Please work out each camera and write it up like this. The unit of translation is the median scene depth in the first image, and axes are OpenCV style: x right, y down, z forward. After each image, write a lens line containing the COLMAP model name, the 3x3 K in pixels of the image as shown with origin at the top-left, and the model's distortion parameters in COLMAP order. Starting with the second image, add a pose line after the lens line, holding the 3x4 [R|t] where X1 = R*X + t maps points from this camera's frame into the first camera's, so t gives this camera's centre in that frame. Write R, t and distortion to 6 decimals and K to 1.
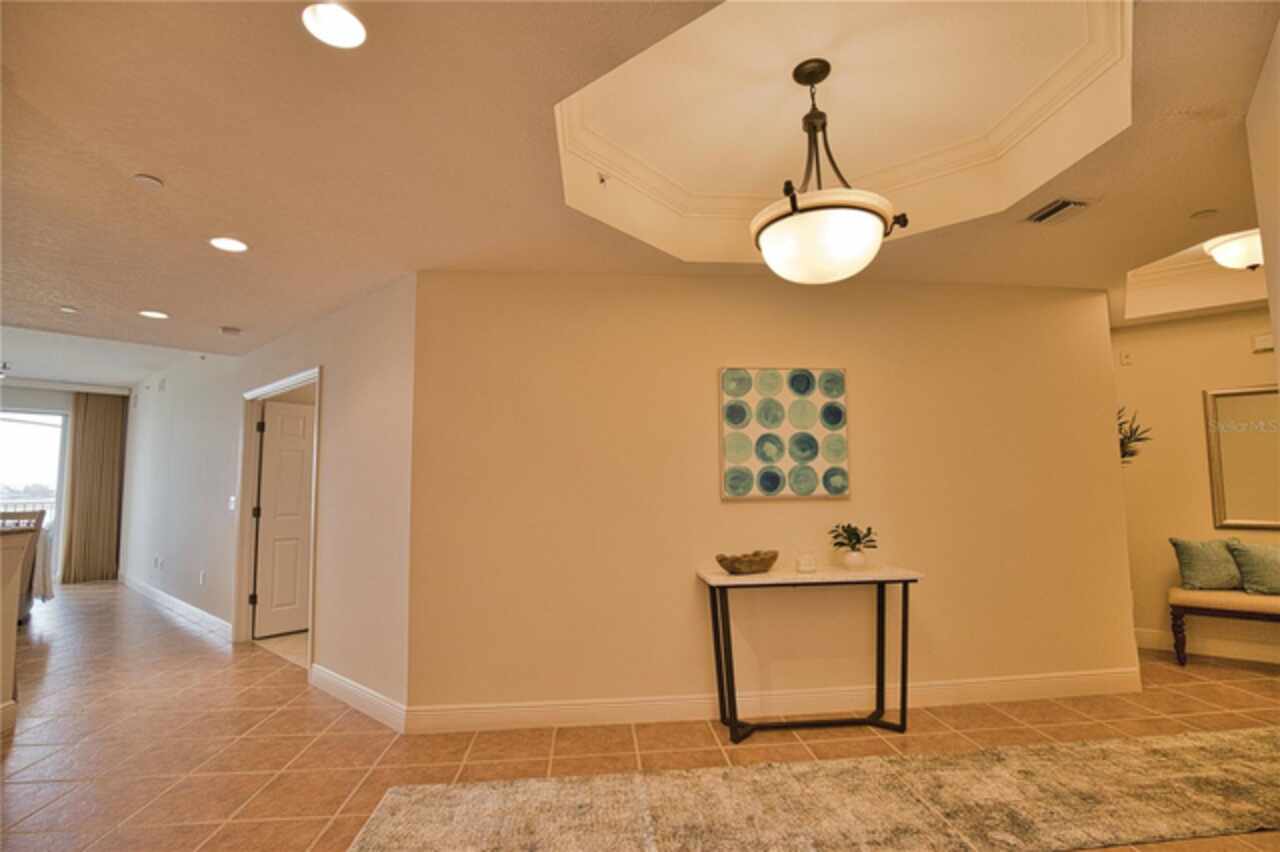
lens RADIAL K [[589.2, 0, 640.0], [0, 589.2, 426.0], [0, 0, 1]] dist [-0.021214, -0.000372]
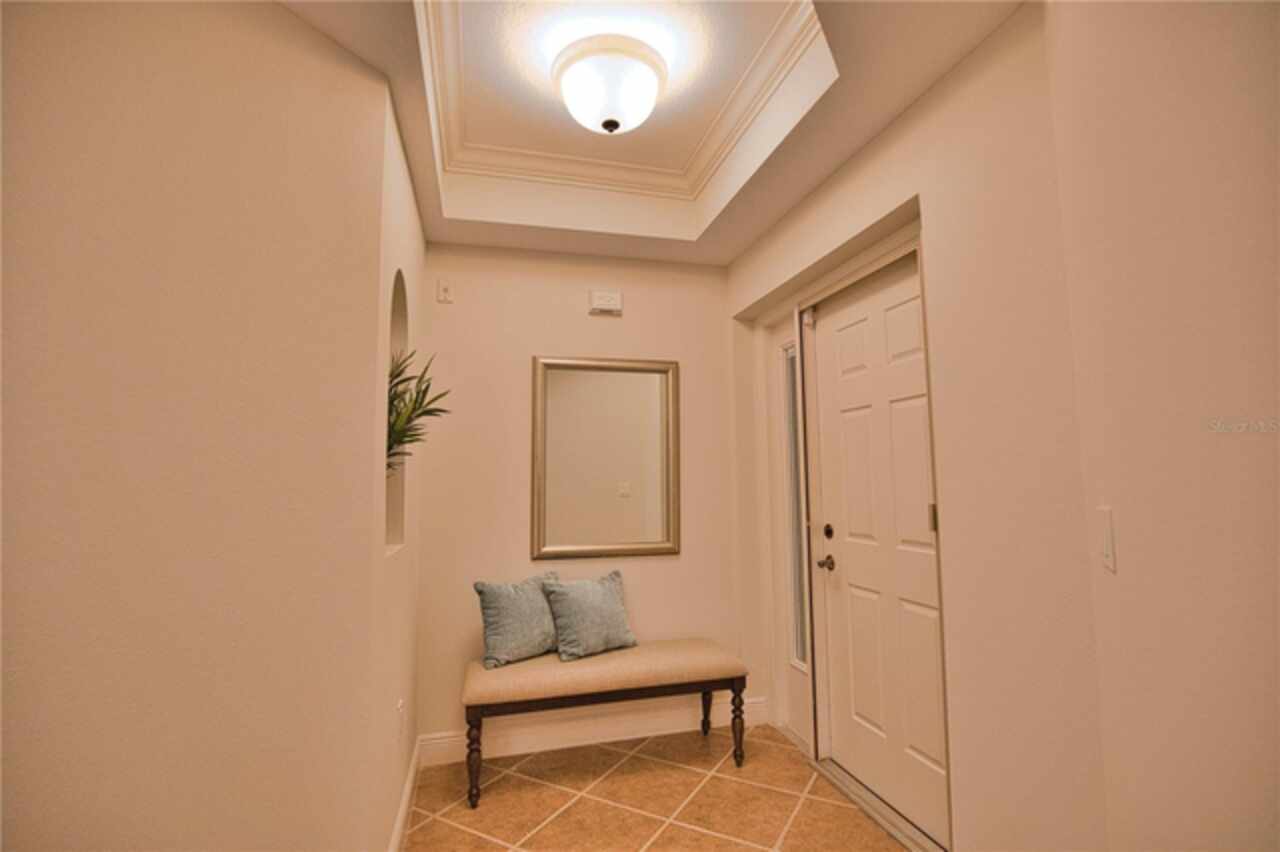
lens RADIAL K [[589.2, 0, 640.0], [0, 589.2, 426.0], [0, 0, 1]] dist [-0.021214, -0.000372]
pose [[0.585401, 0.069750, 0.807738, 0.524612], [-0.068971, 0.996965, -0.036103, 0.039293], [-0.807805, -0.034576, 0.588435, 0.516672]]
